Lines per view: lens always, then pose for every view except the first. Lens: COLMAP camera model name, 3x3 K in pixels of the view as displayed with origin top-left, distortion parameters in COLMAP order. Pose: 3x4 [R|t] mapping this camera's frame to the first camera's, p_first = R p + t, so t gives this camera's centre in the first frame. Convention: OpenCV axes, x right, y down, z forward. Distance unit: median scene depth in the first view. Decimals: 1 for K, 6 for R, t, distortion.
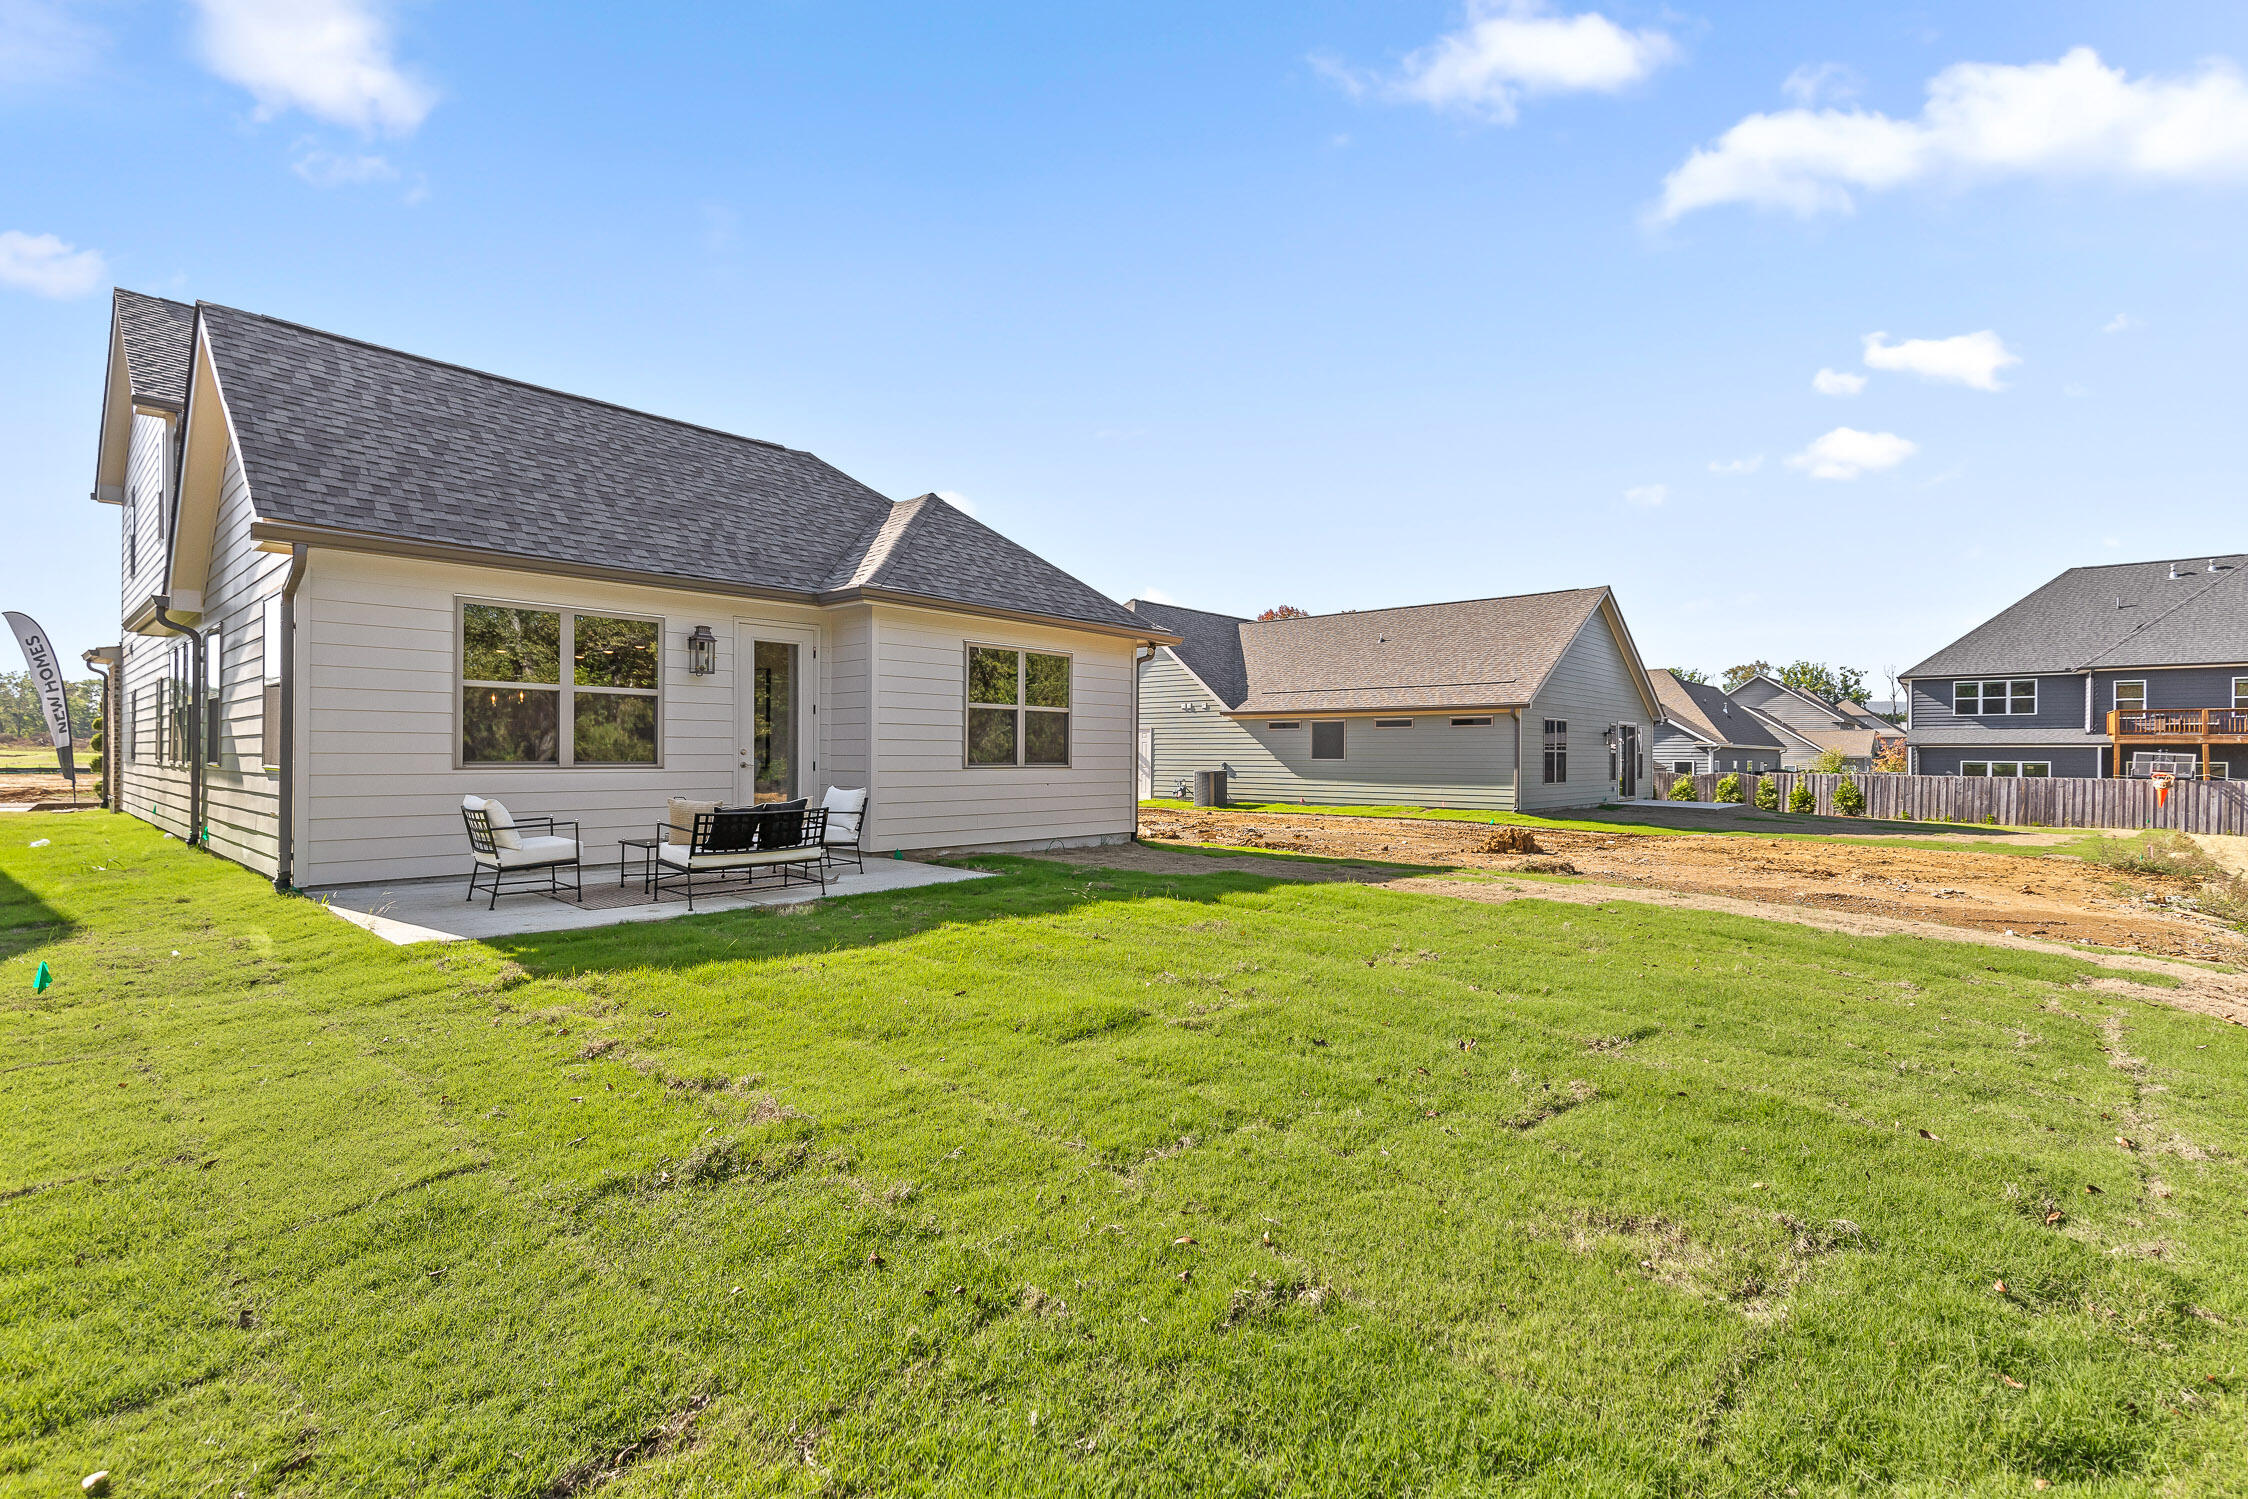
lens RADIAL K [[999.7, 0, 1115.3], [0, 999.7, 747.9], [0, 0, 1]] dist [0.000838, 0.000016]
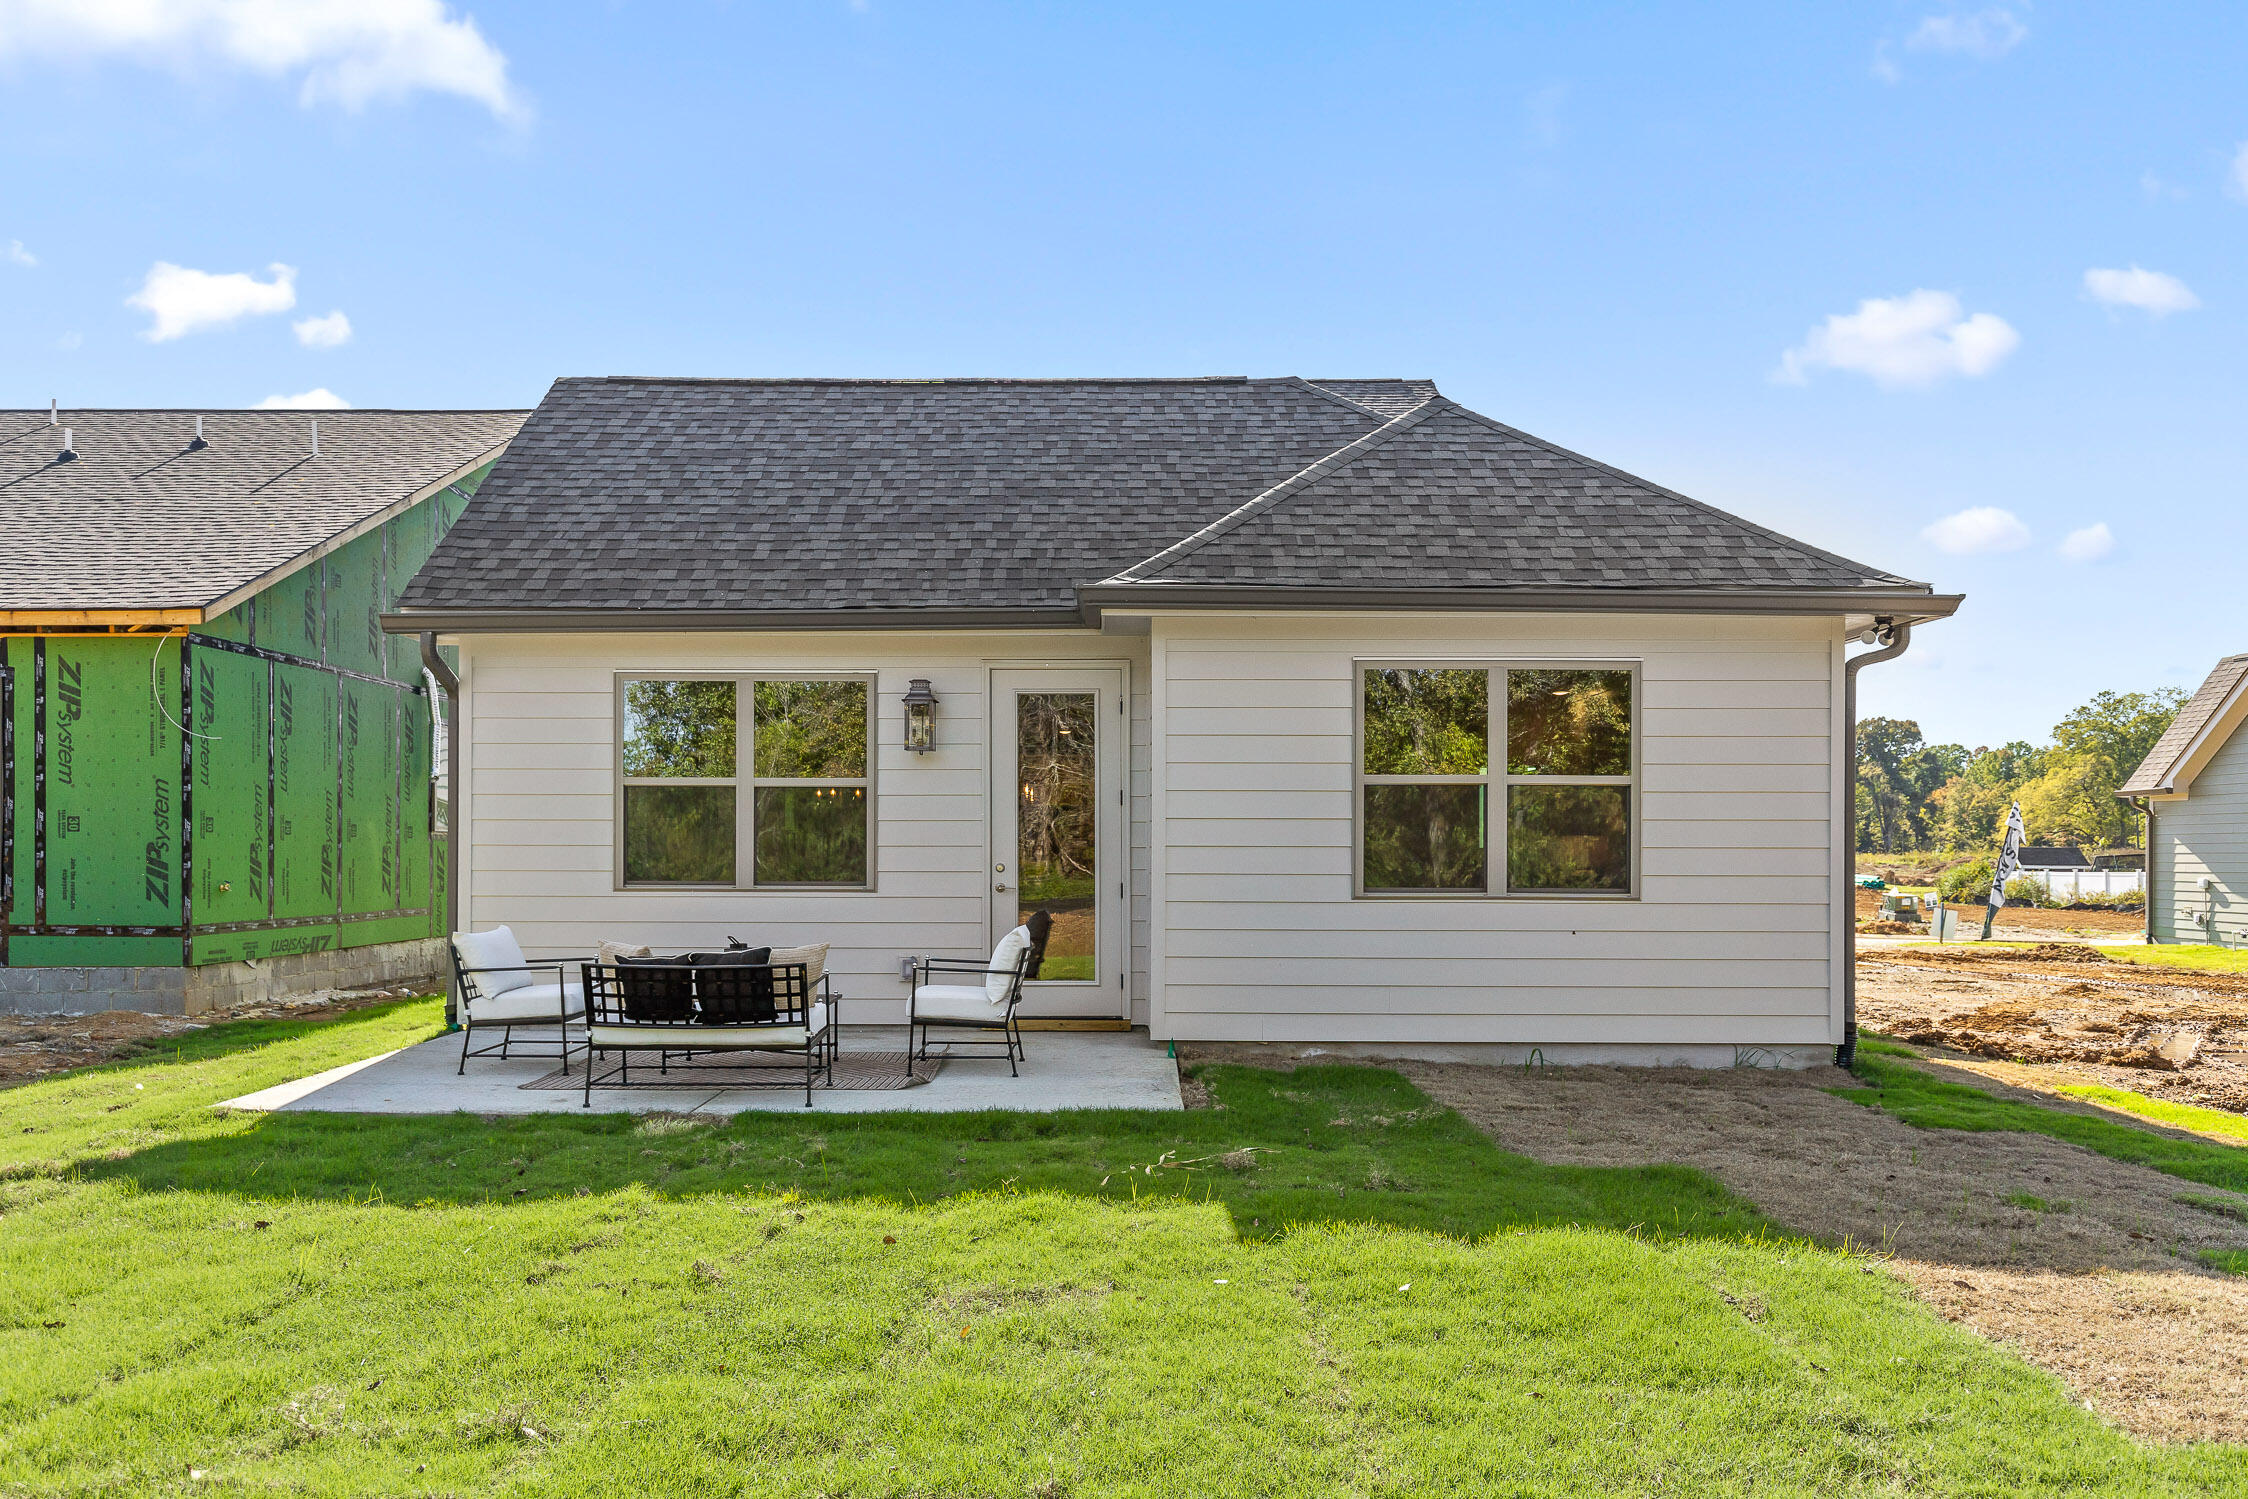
lens RADIAL K [[1478.9, 0, 1124.0], [0, 1478.9, 861.1], [0, 0, 1]] dist [-0.001404, -0.000352]
pose [[0.673709, -0.003763, -0.738987, 0.382013], [0.005799, 0.999983, 0.000194, -0.000517], [0.738974, -0.004416, 0.673720, 0.412424]]
